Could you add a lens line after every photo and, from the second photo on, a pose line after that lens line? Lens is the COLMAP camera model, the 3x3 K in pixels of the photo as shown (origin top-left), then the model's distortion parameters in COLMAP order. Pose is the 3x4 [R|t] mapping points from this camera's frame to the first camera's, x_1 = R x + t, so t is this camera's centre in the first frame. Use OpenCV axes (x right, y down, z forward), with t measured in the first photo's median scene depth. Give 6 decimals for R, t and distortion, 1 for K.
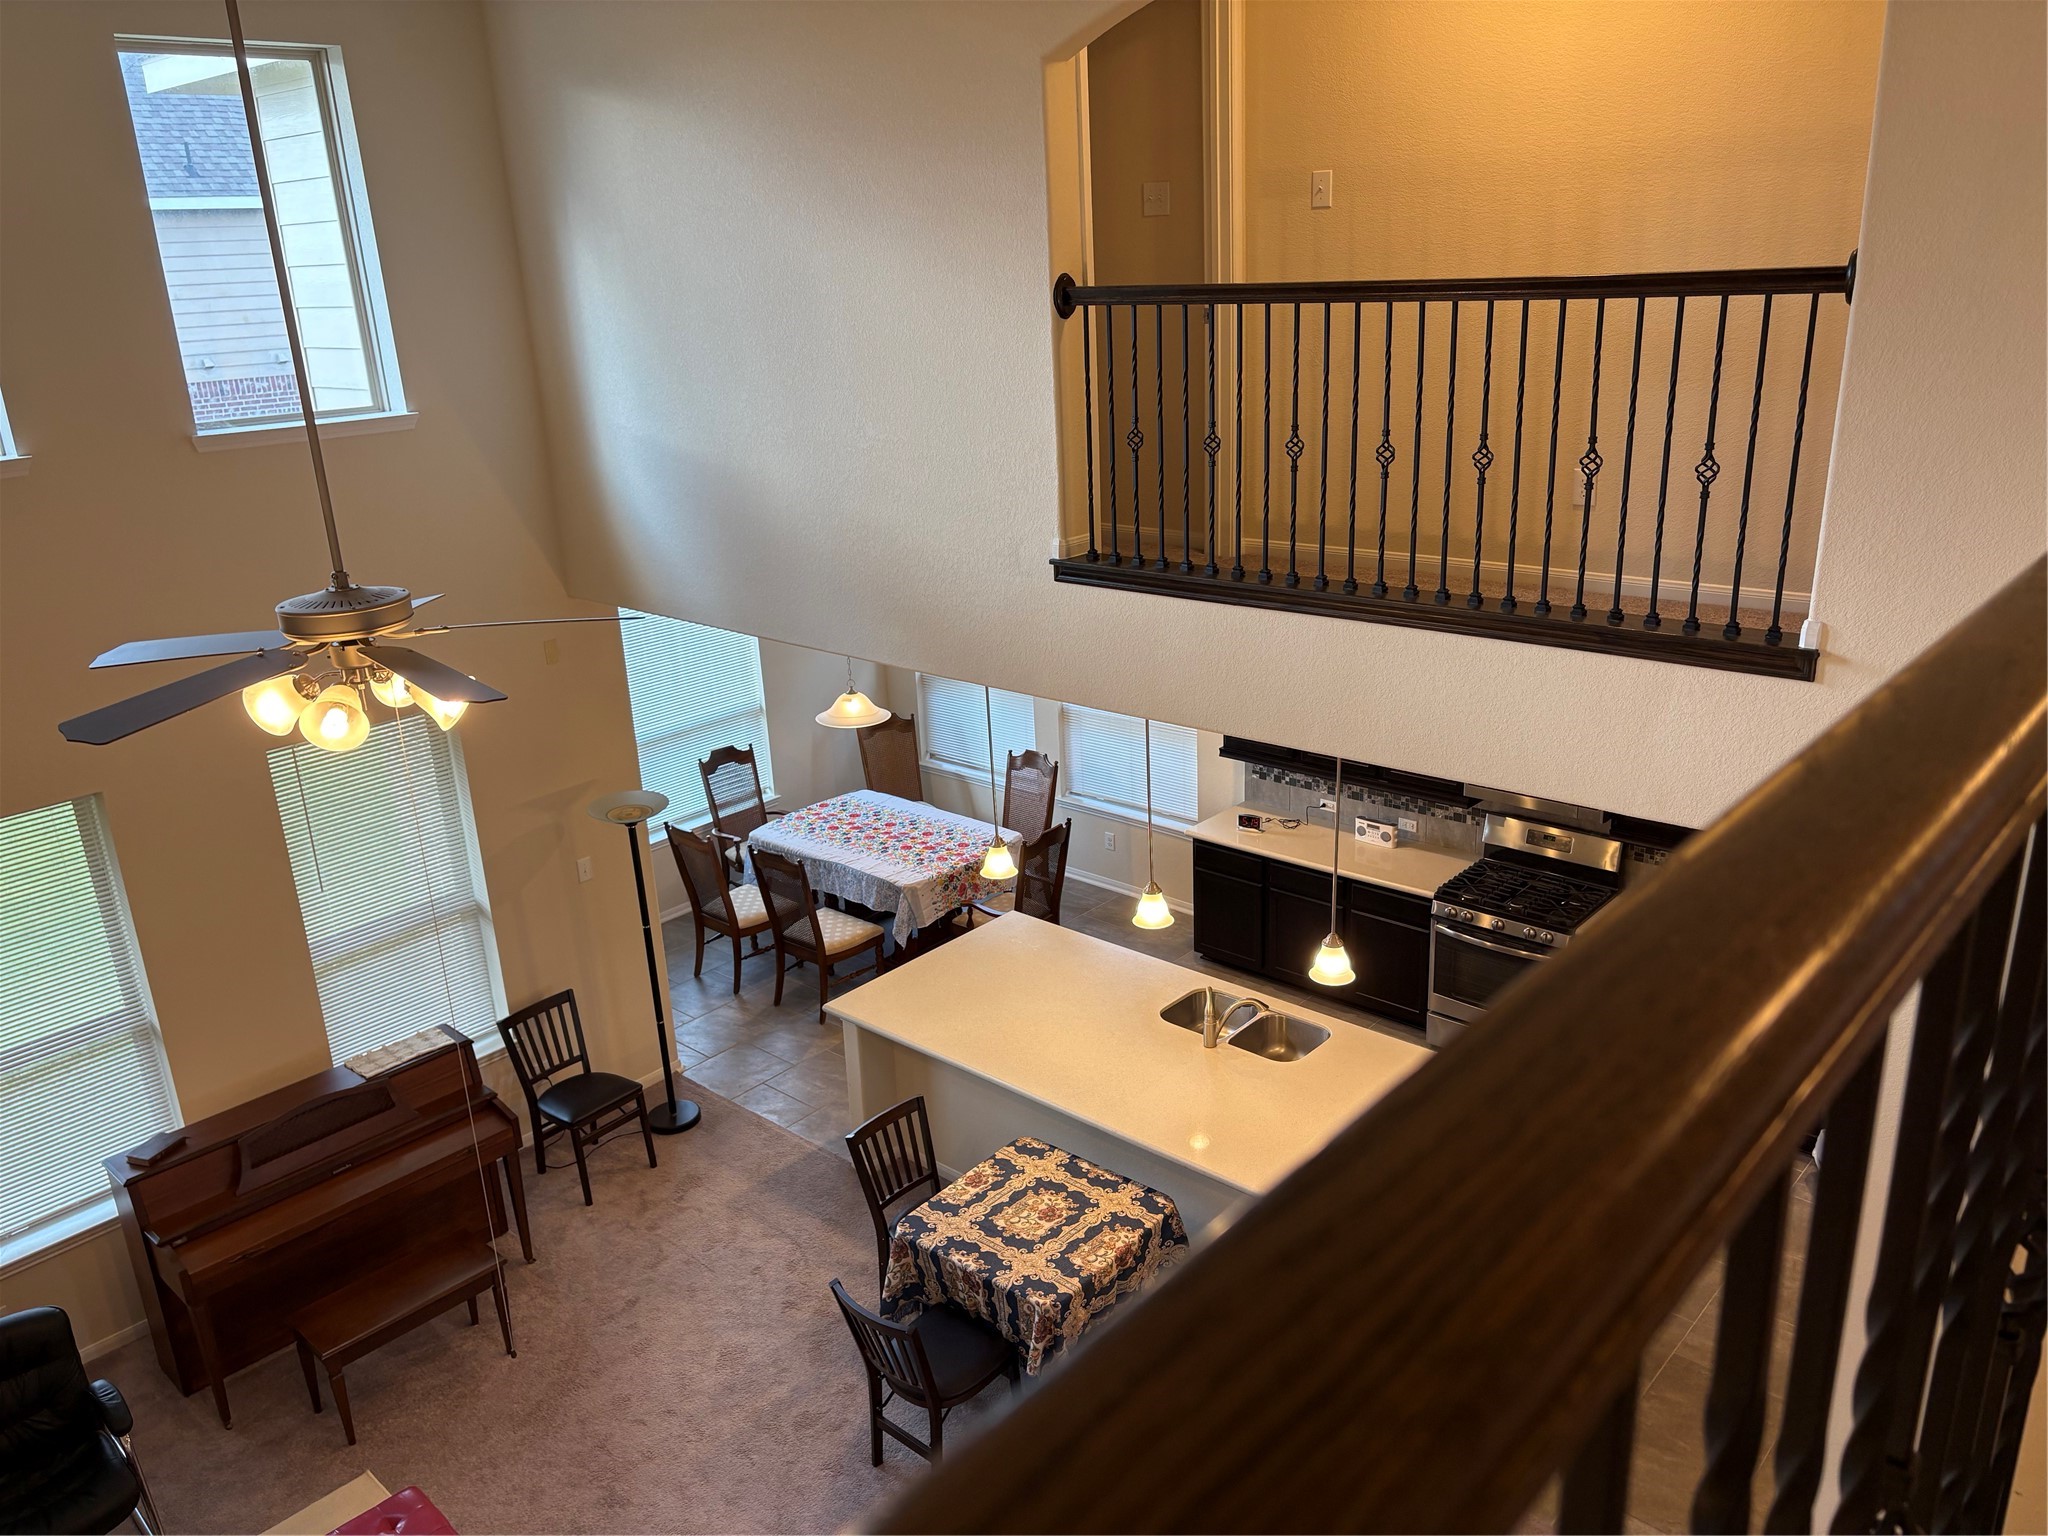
lens RADIAL K [[1531.9, 0, 1019.8], [0, 1531.9, 776.7], [0, 0, 1]] dist [0.051300, -0.050323]
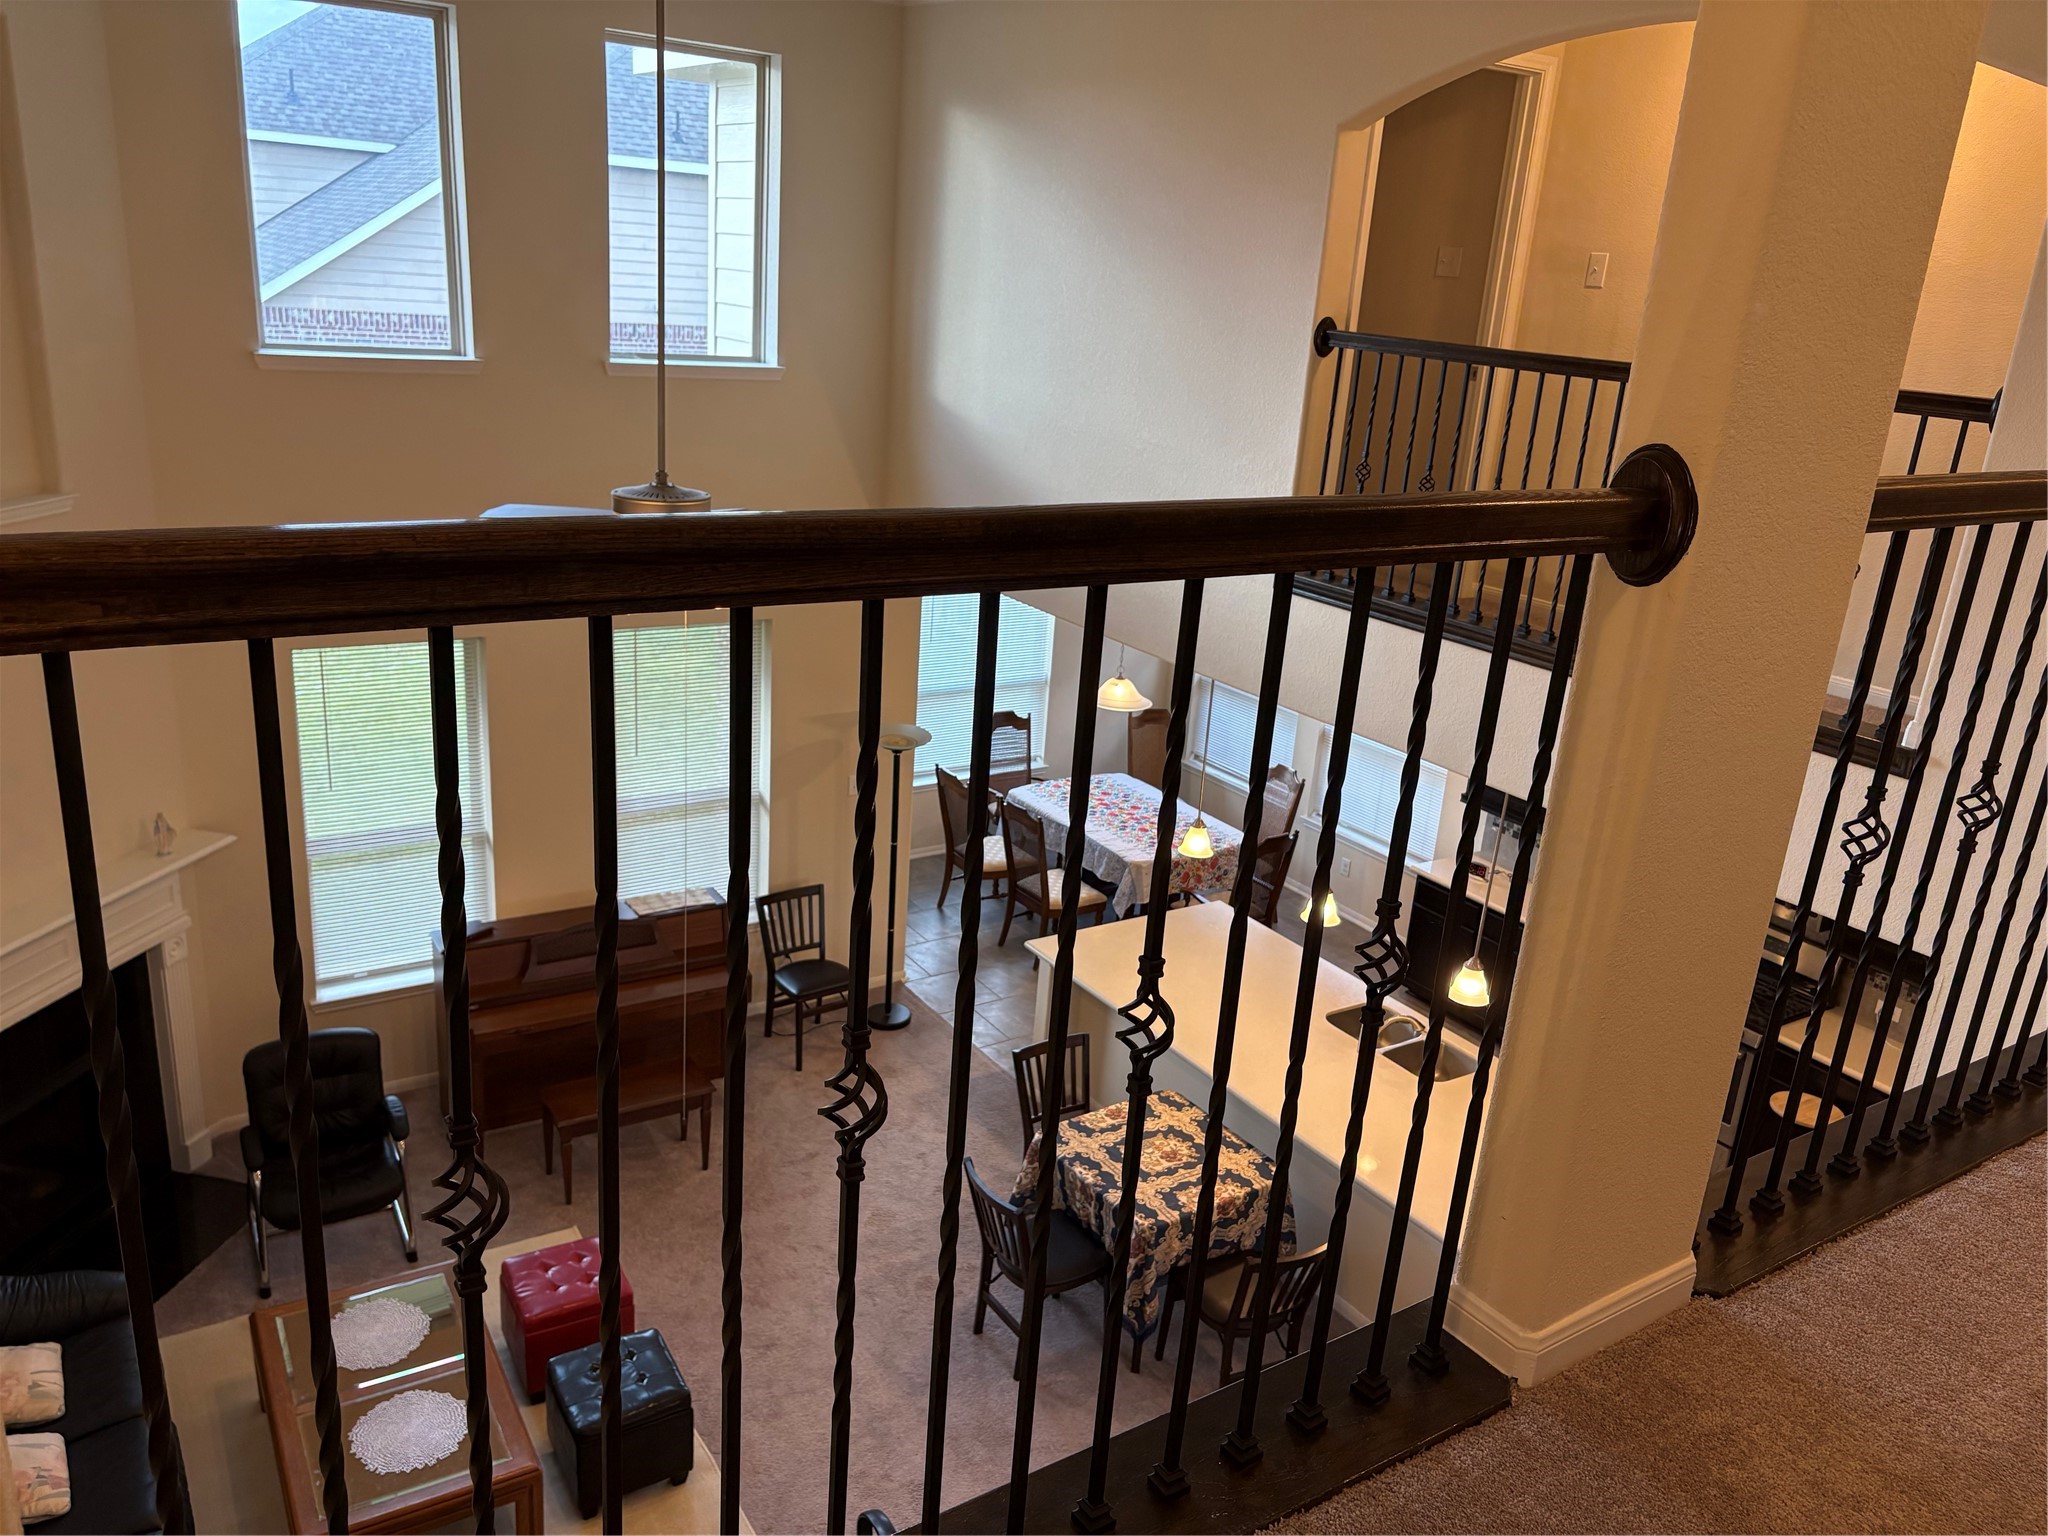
lens RADIAL K [[1531.9, 0, 1024.0], [0, 1531.9, 782.2], [0, 0, 1]] dist [0.051300, -0.050323]
pose [[0.960057, 0.189169, -0.206169, 0.087878], [-0.191128, 0.981508, 0.010560, 0.027197], [0.204354, 0.029267, 0.978459, -0.100990]]
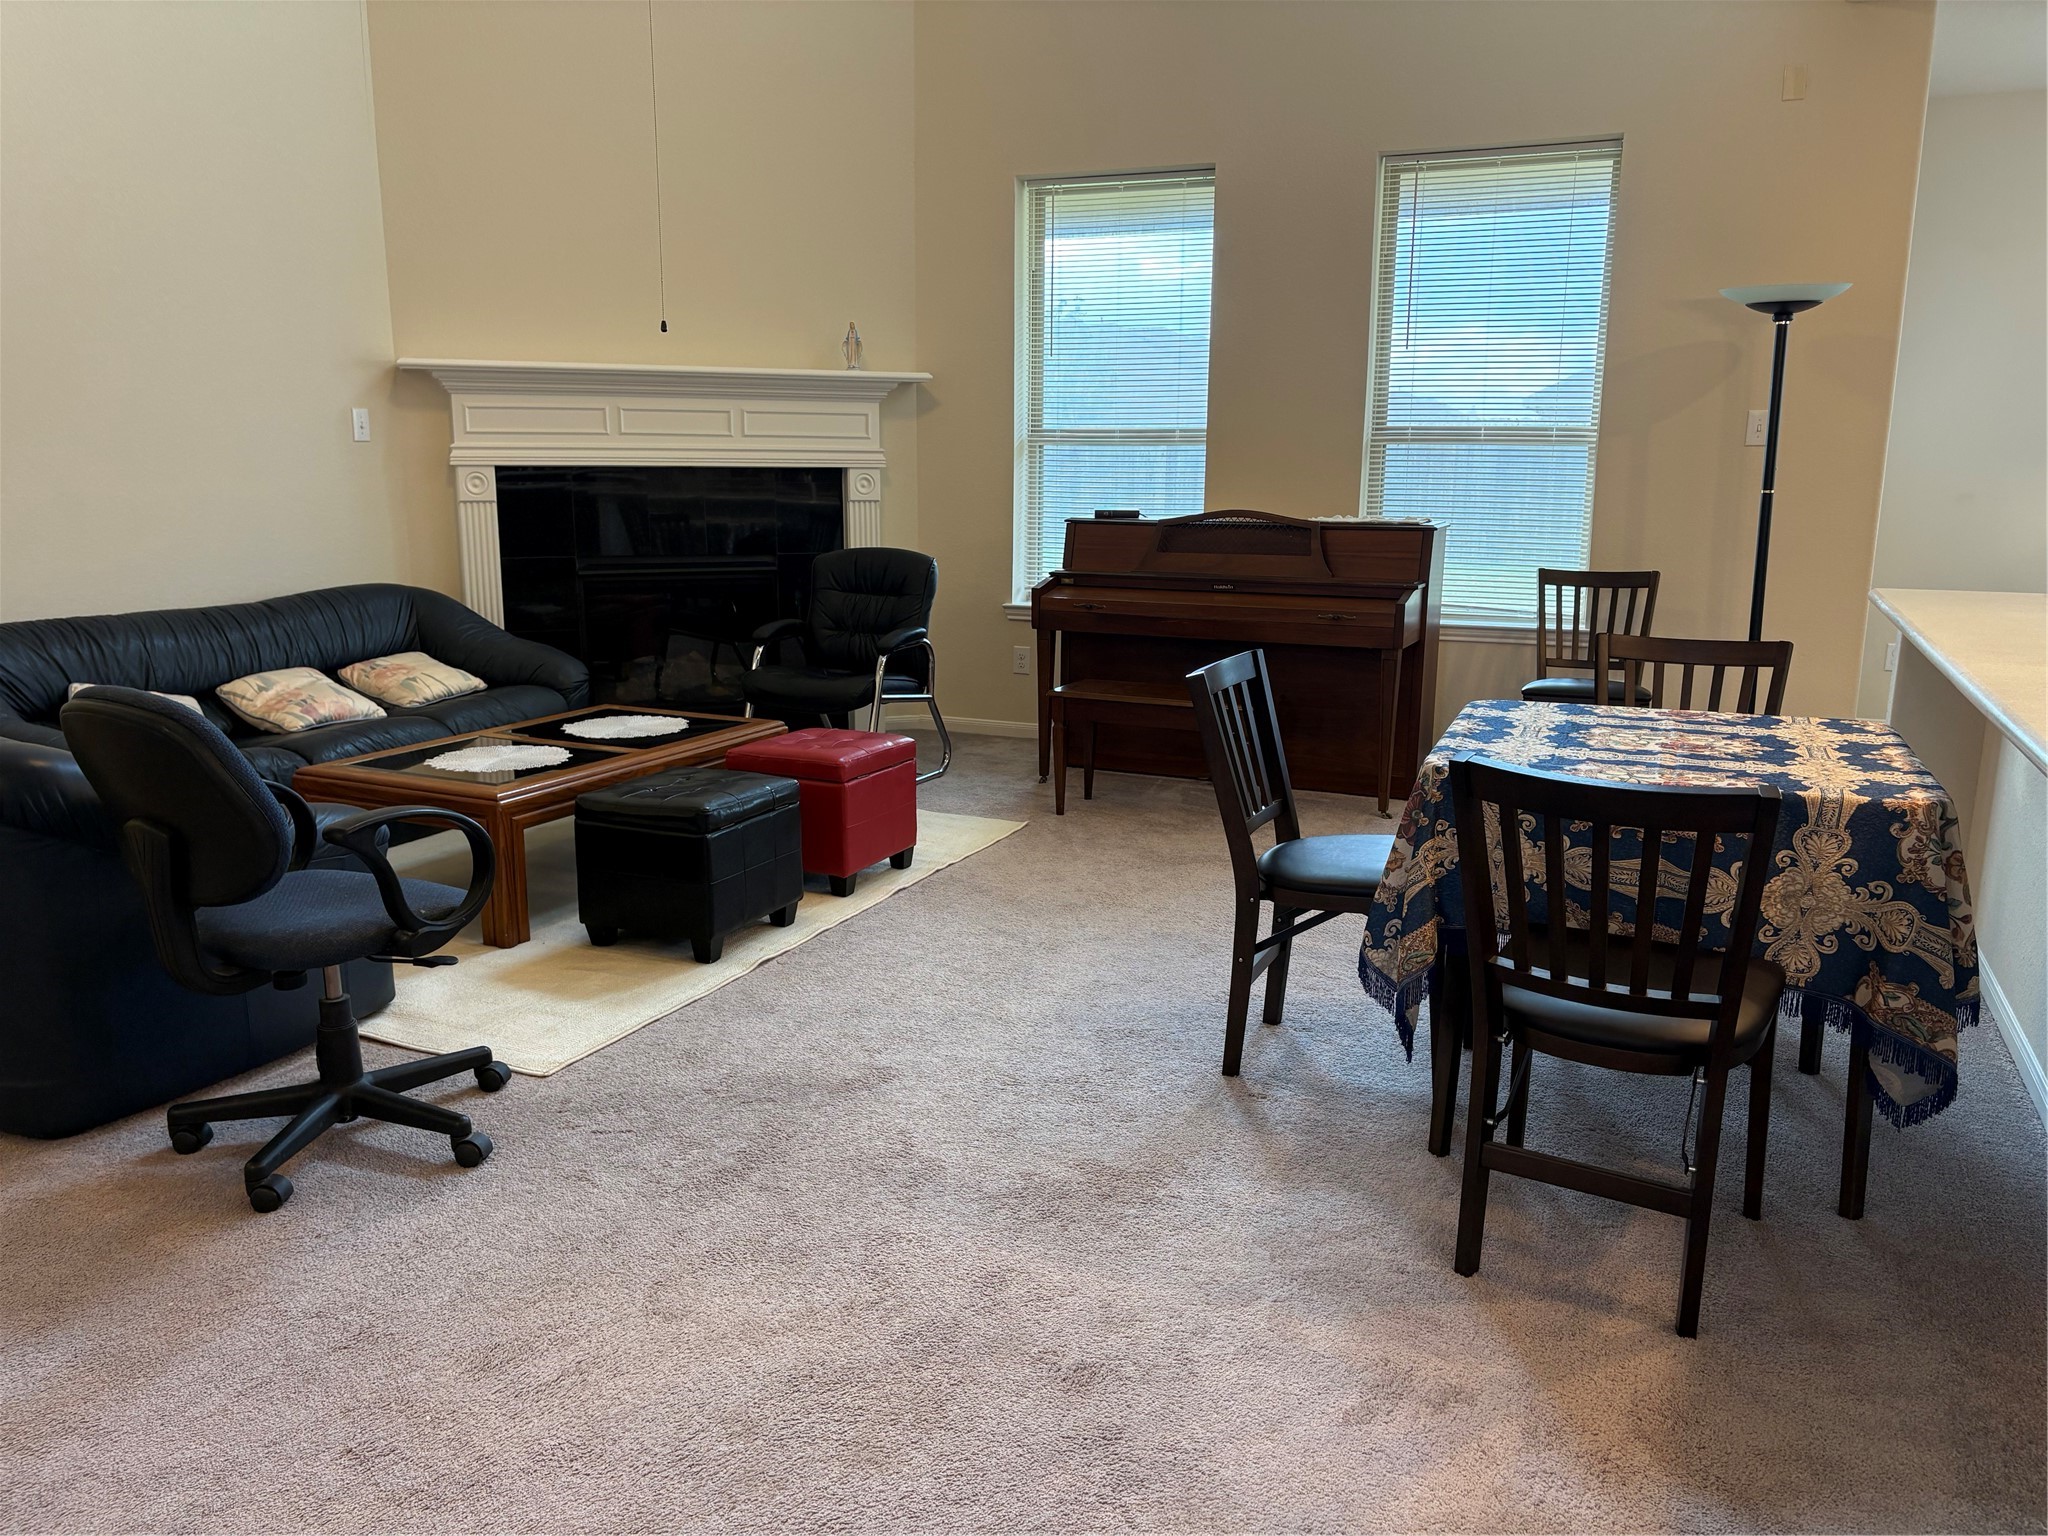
lens RADIAL K [[1531.9, 0, 1014.7], [0, 1531.9, 787.5], [0, 0, 1]] dist [0.051300, -0.050323]
pose [[0.299160, 0.243107, -0.922715, 0.369947], [-0.328513, 0.934125, 0.139604, 0.276396], [0.895870, 0.261360, 0.359317, 0.601596]]
